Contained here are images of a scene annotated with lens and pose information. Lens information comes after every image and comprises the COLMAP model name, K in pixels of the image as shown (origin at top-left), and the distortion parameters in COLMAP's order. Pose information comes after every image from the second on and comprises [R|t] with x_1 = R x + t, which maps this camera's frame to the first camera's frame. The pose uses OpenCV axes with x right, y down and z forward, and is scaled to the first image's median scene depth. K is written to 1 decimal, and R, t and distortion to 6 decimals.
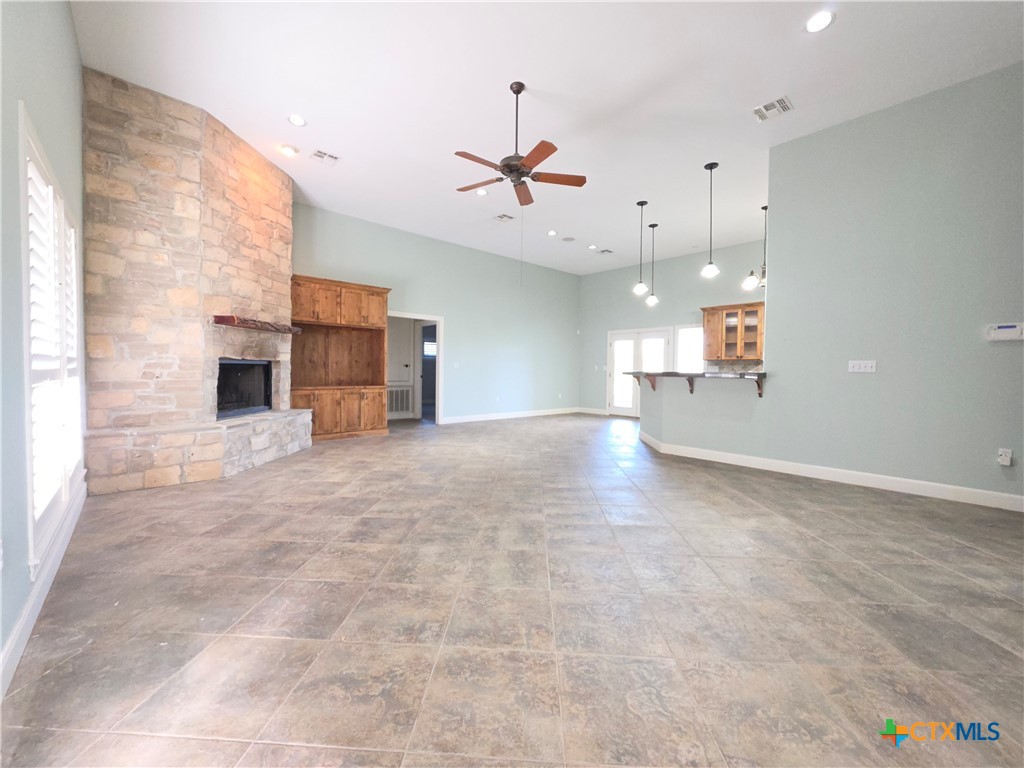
lens RADIAL K [[408.5, 0, 509.7], [0, 408.5, 378.5], [0, 0, 1]] dist [-0.002838, 0.000463]
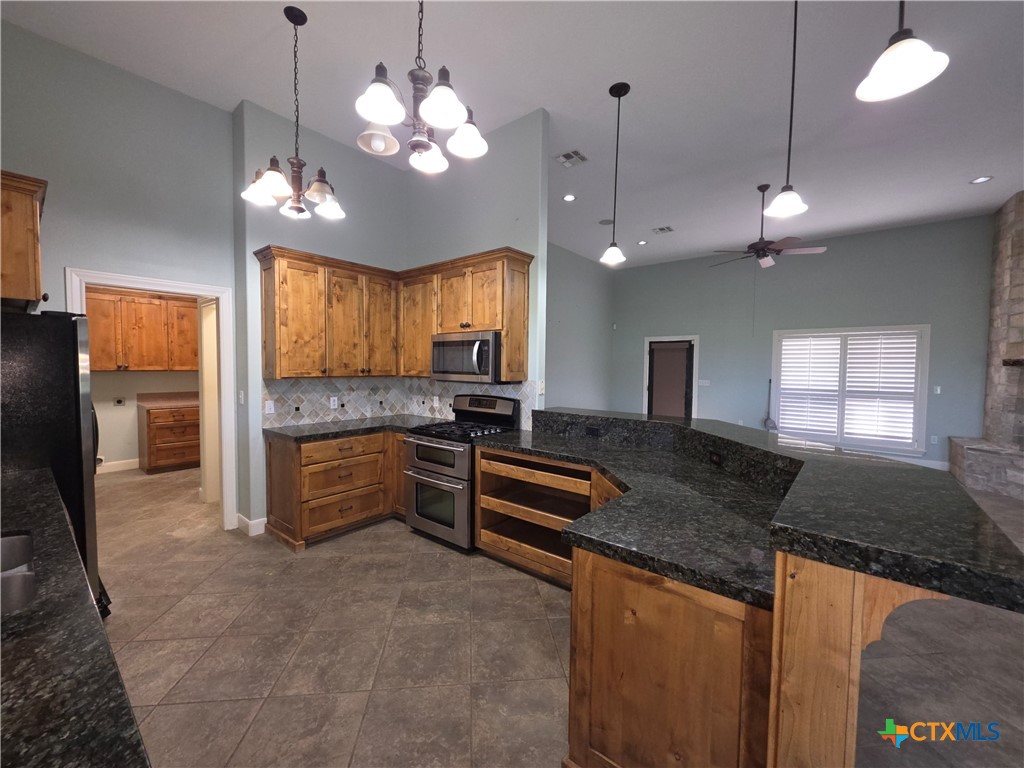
lens RADIAL K [[408.5, 0, 515.4], [0, 408.5, 382.3], [0, 0, 1]] dist [-0.002838, 0.000463]
pose [[-0.986958, -0.021711, -0.159510, 0.793101], [-0.031787, 0.997638, 0.060886, -0.102802], [0.157811, 0.065163, -0.985317, 1.729649]]
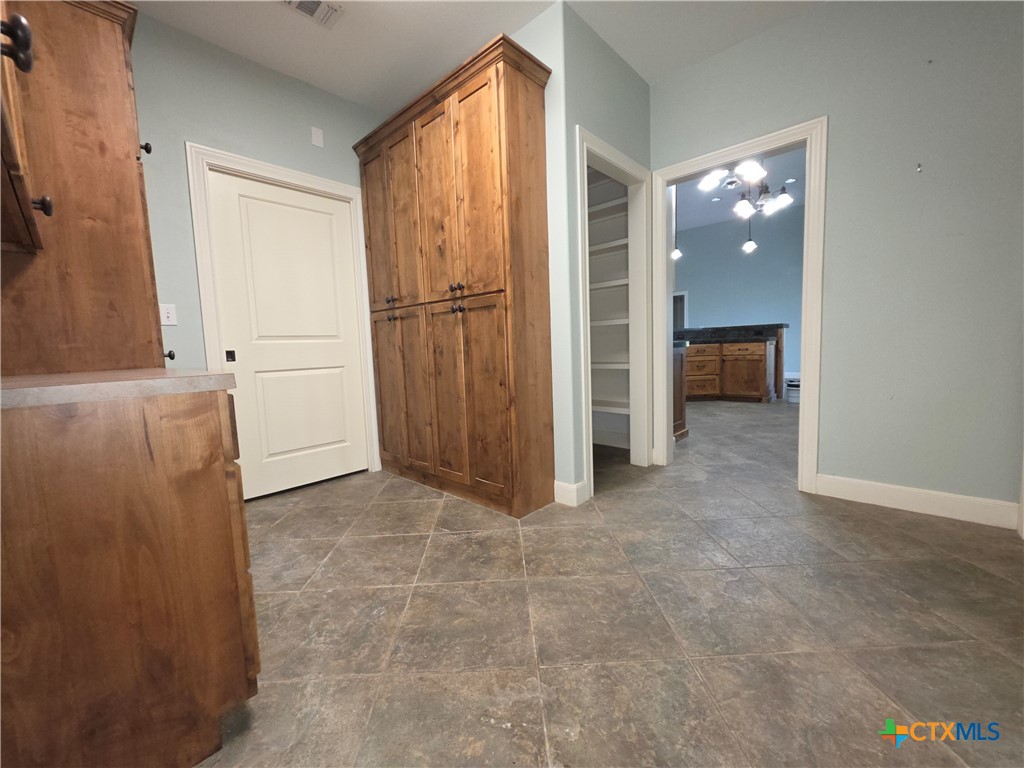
lens RADIAL K [[408.5, 0, 507.9], [0, 408.5, 383.7], [0, 0, 1]] dist [-0.002838, 0.000463]
pose [[0.083737, 0.070071, -0.994021, 1.839436], [0.014972, 0.997324, 0.071565, 0.059643], [0.996375, -0.020875, 0.082464, 0.582590]]
